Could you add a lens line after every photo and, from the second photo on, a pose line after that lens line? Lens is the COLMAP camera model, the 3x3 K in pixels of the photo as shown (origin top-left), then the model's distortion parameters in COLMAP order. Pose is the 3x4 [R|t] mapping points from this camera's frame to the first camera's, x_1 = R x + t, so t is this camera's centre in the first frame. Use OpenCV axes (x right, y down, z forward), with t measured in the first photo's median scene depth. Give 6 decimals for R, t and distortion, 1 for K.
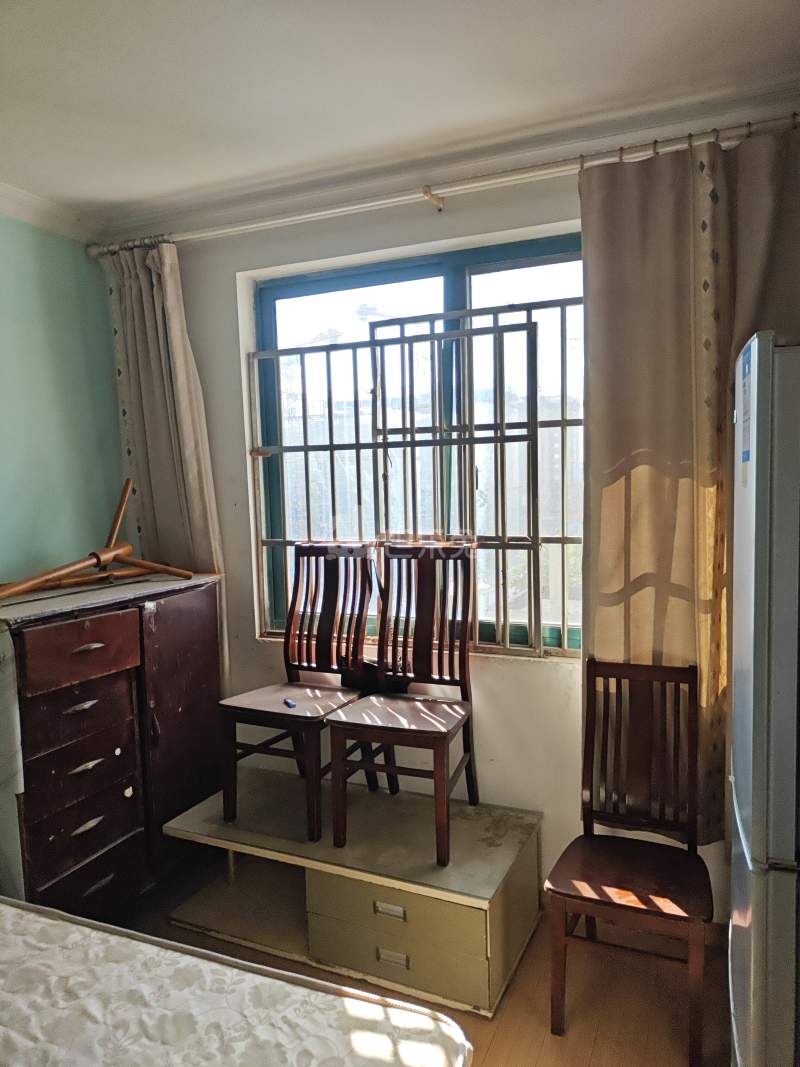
lens RADIAL K [[741.9, 0, 397.5], [0, 741.9, 535.2], [0, 0, 1]] dist [0.008272, -0.009126]
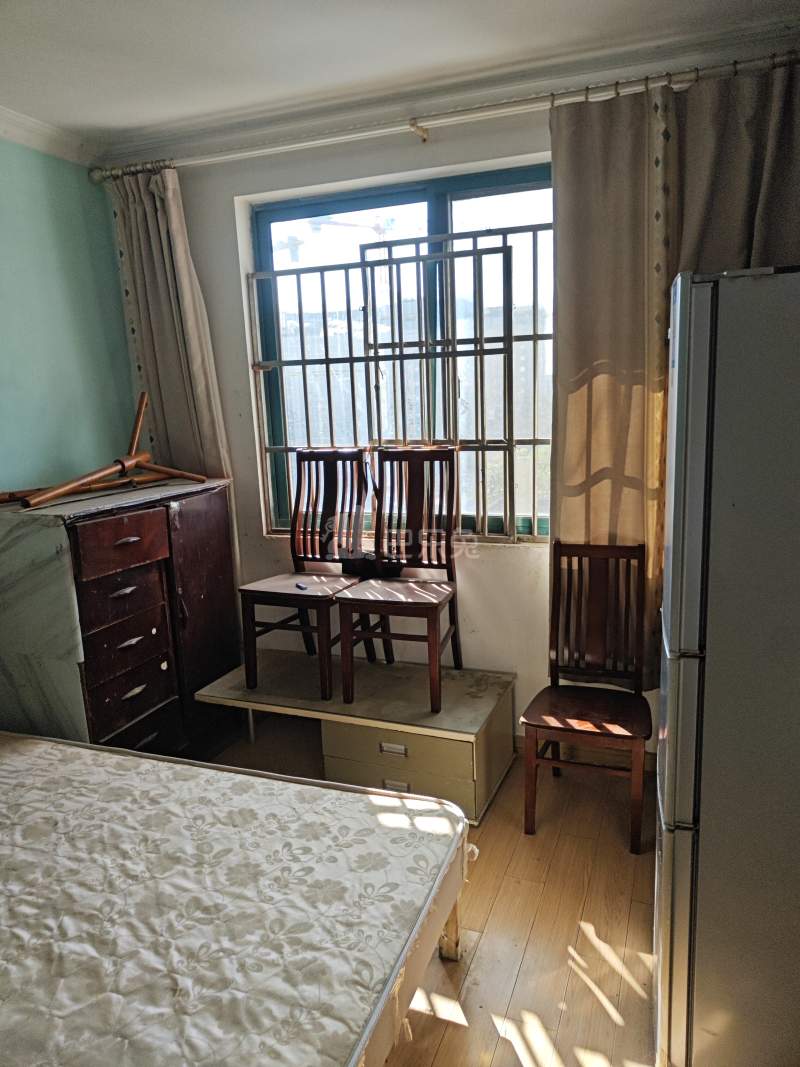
lens RADIAL K [[741.9, 0, 404.8], [0, 741.9, 532.6], [0, 0, 1]] dist [0.008272, -0.009126]
pose [[0.998353, -0.022827, 0.052627, -0.042909], [0.016903, 0.993744, 0.110393, 0.017286], [-0.054817, -0.109322, 0.992494, -0.153438]]
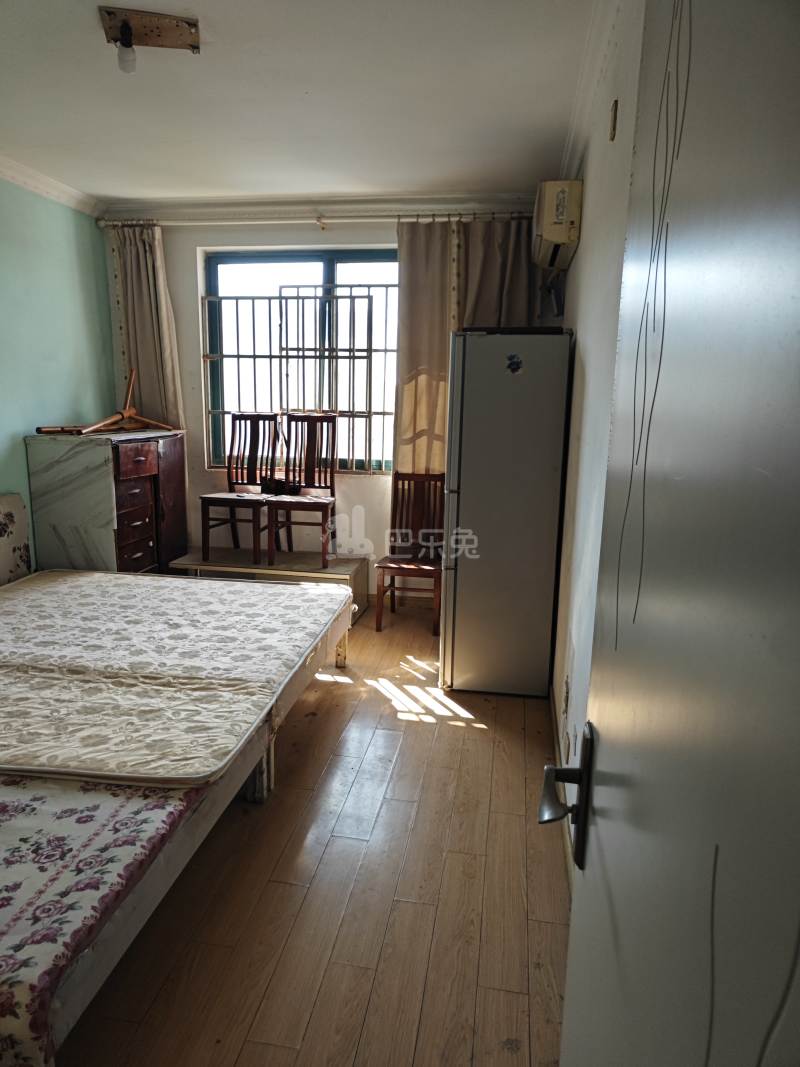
lens RADIAL K [[741.9, 0, 379.5], [0, 741.9, 546.9], [0, 0, 1]] dist [0.008272, -0.009126]
pose [[0.969829, -0.008754, 0.243629, -0.264611], [-0.022109, 0.992079, 0.123658, 0.115799], [-0.242781, -0.125314, 0.961953, -0.909835]]
